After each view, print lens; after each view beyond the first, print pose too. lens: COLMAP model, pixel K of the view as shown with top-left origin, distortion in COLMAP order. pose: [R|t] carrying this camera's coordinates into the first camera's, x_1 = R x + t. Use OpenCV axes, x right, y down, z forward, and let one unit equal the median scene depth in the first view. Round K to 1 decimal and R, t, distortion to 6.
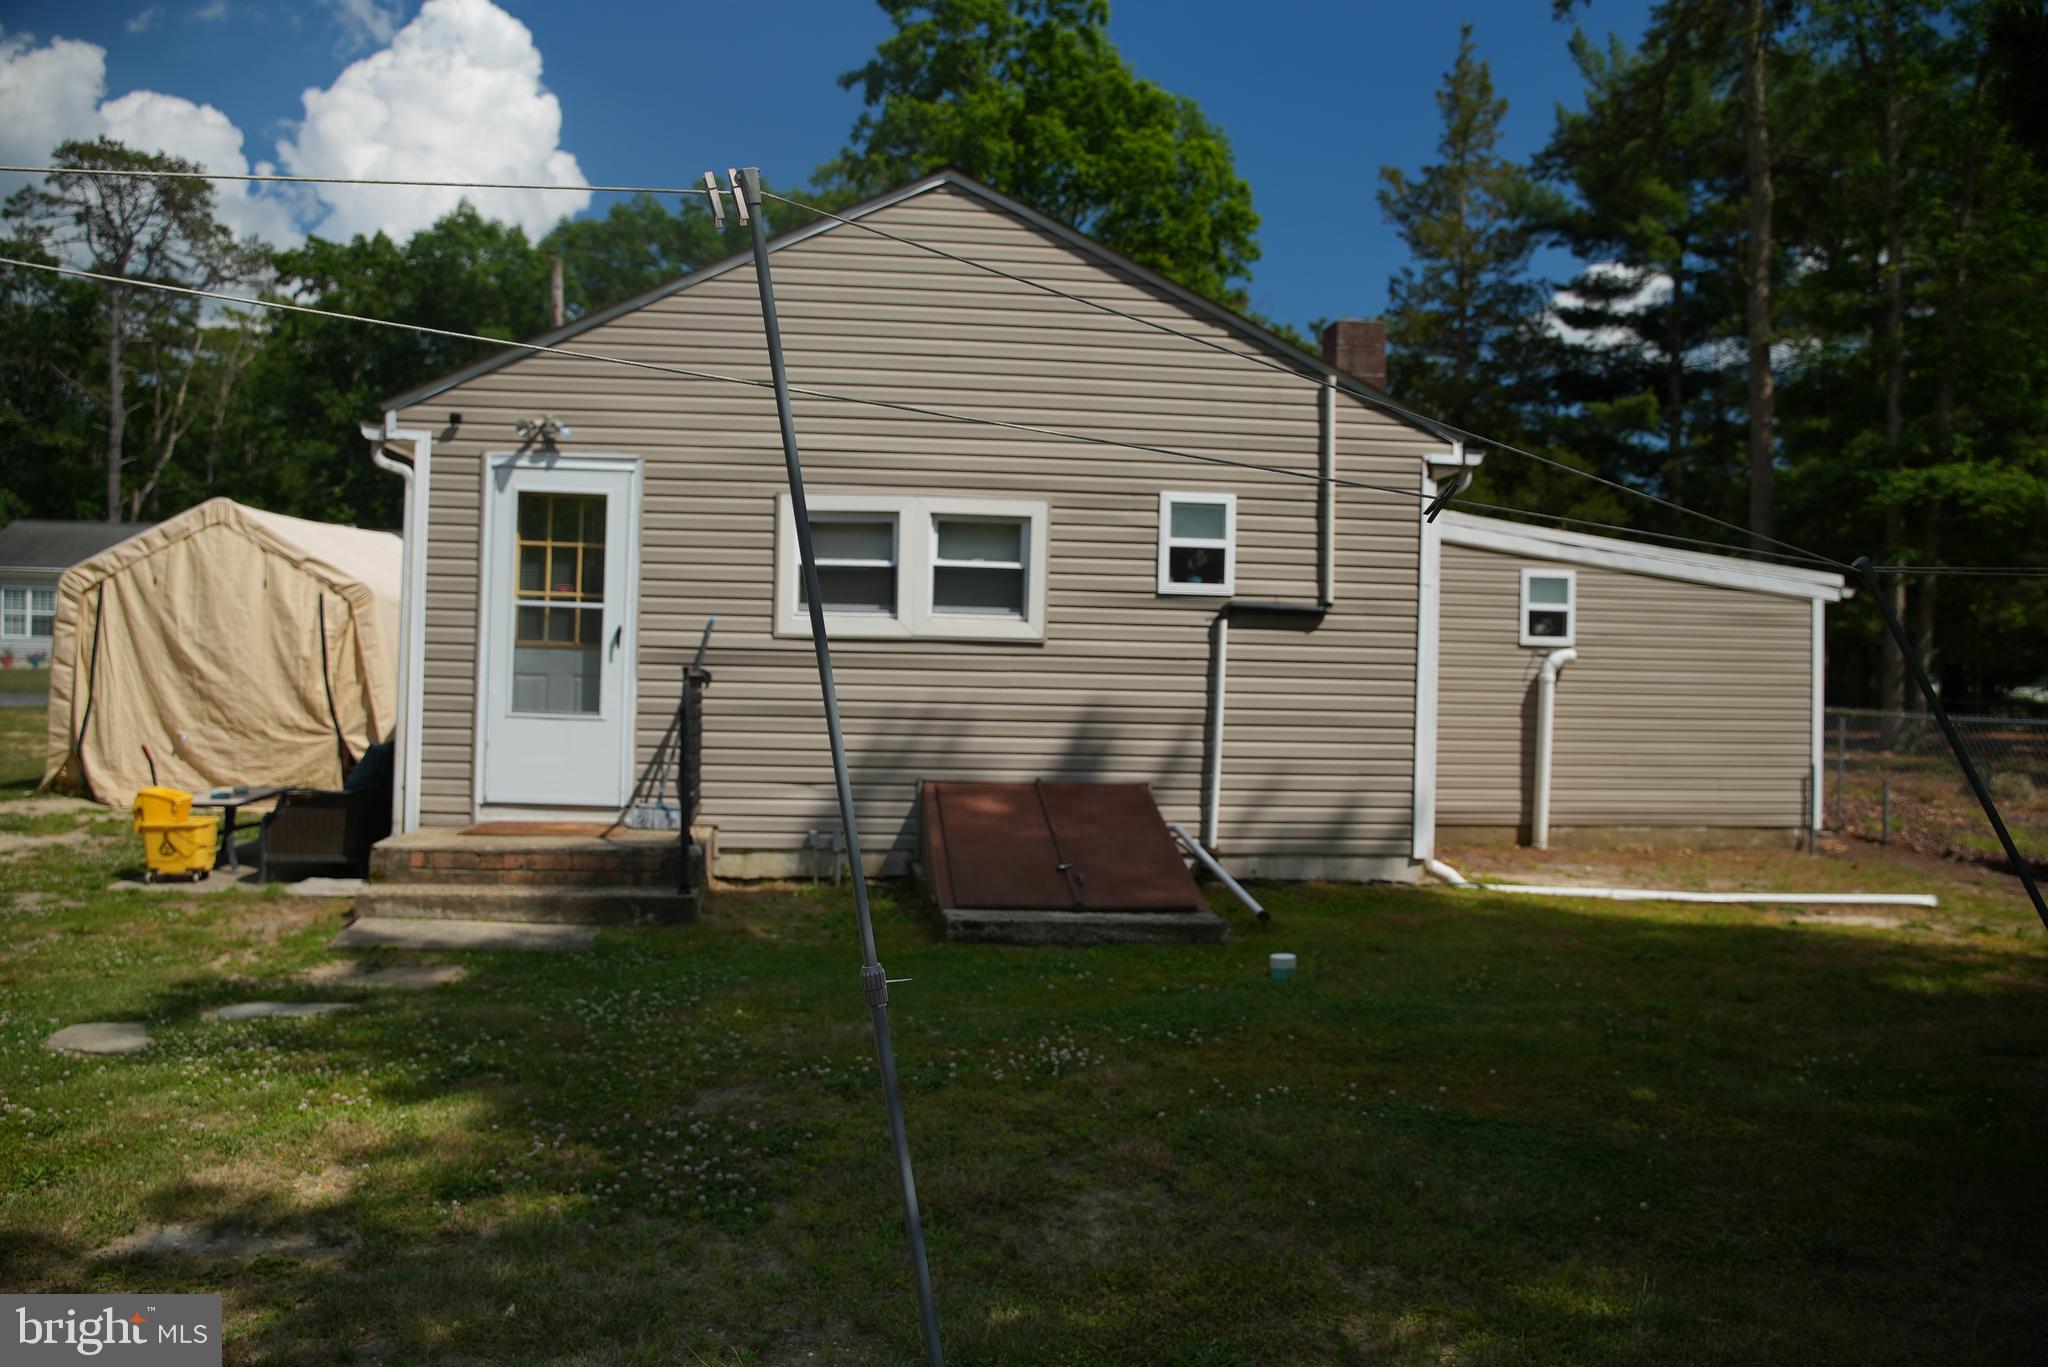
lens RADIAL K [[1661.0, 0, 1022.9], [0, 1661.0, 686.3], [0, 0, 1]] dist [-0.119915, 0.098206]
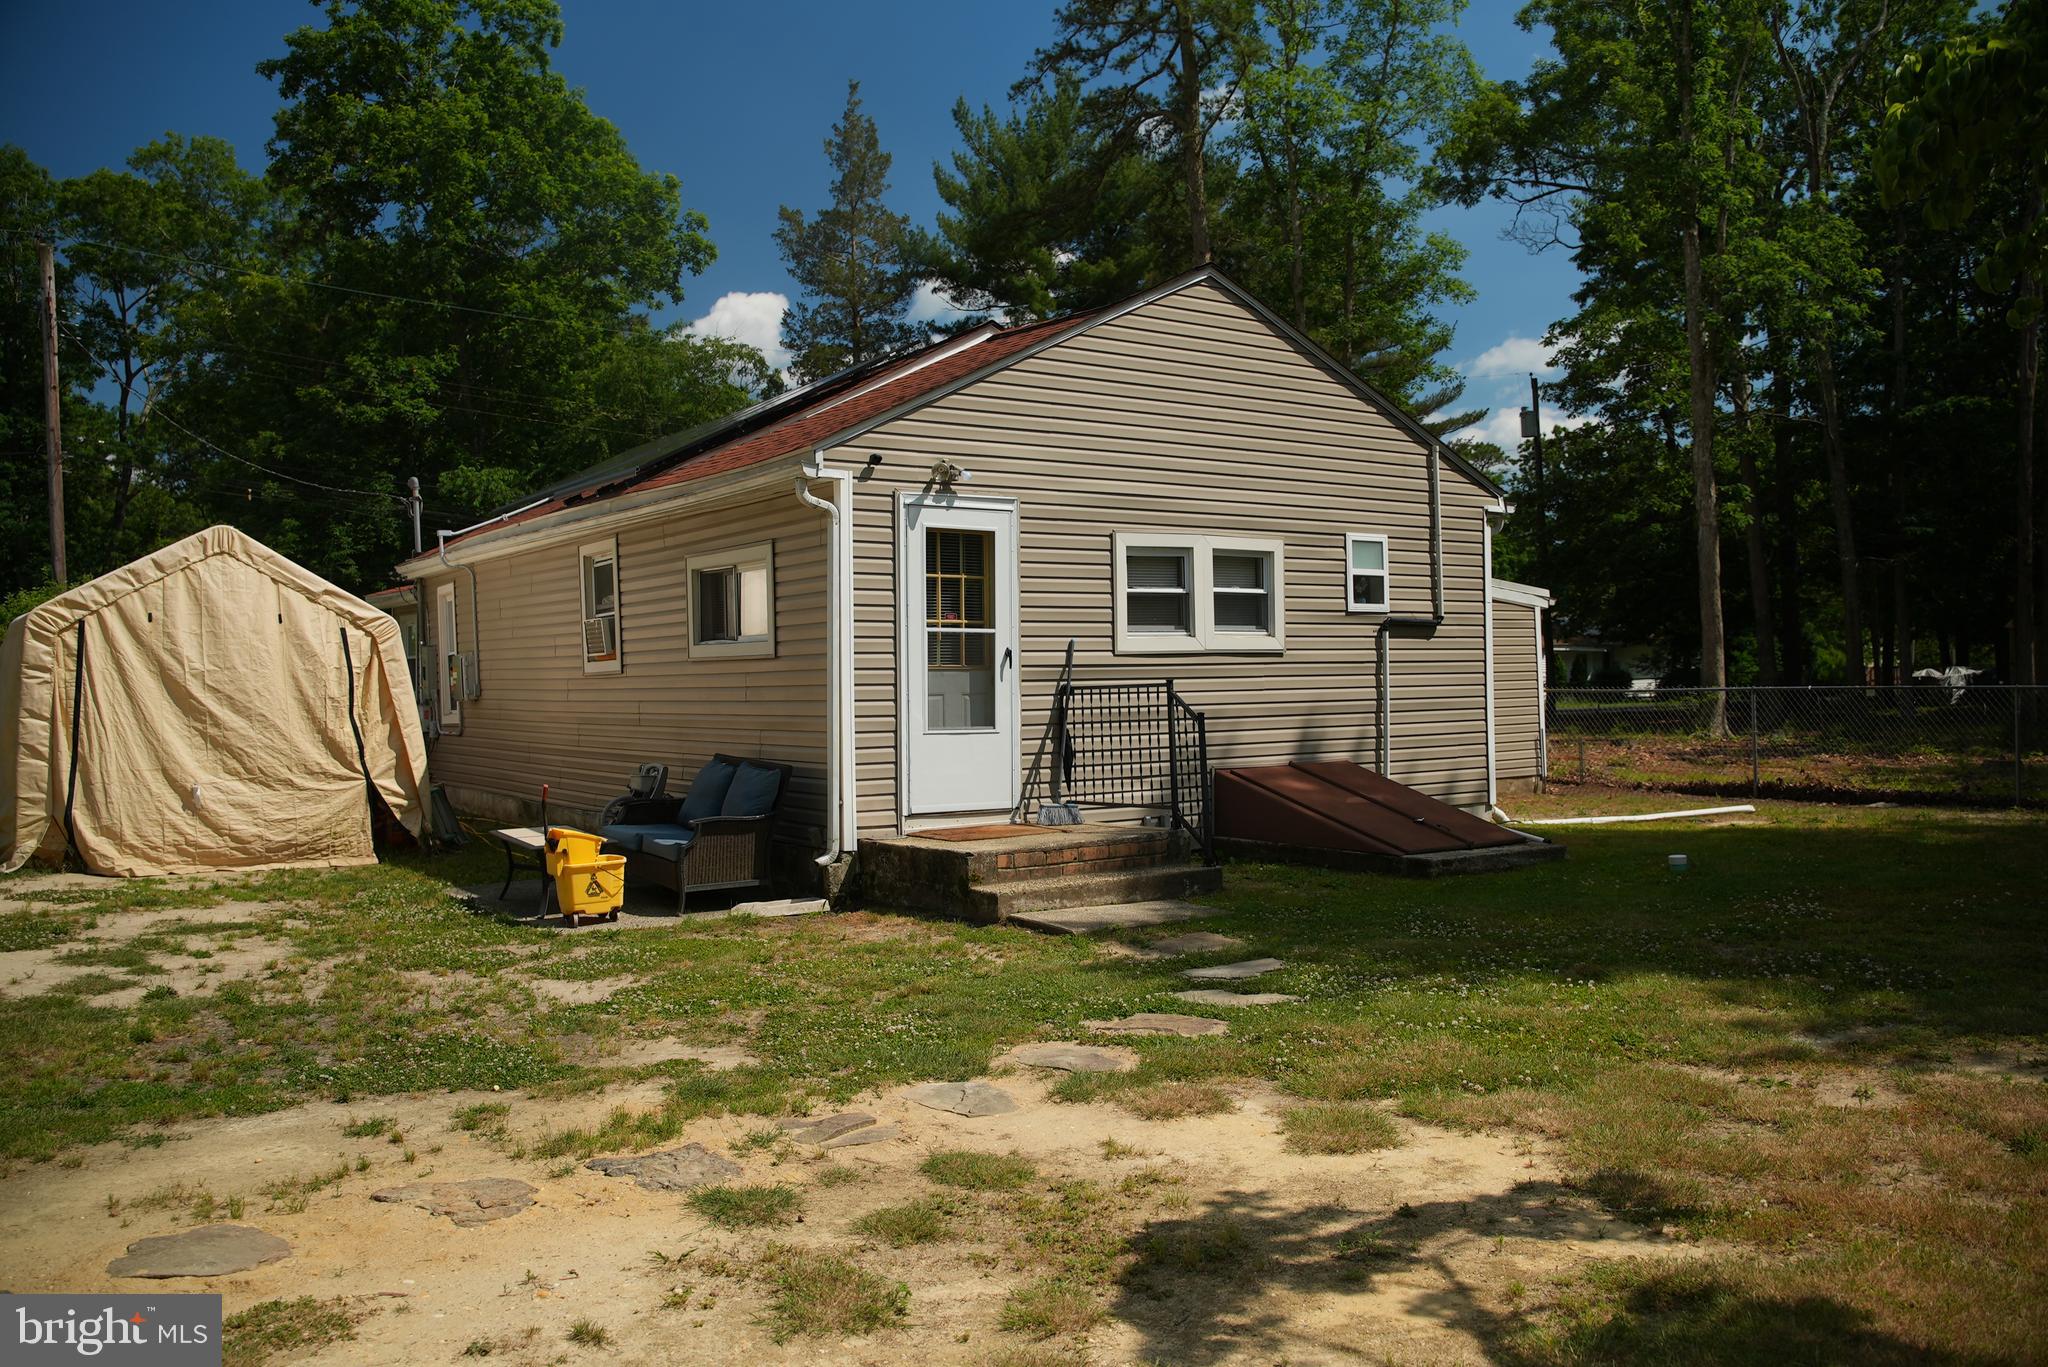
lens RADIAL K [[1661.0, 0, 1022.9], [0, 1661.0, 686.3], [0, 0, 1]] dist [-0.119915, 0.098206]
pose [[0.876656, -0.039220, 0.479516, -0.745881], [0.044001, 0.999031, 0.001269, -0.011193], [-0.479101, 0.019986, 0.877532, 0.000542]]
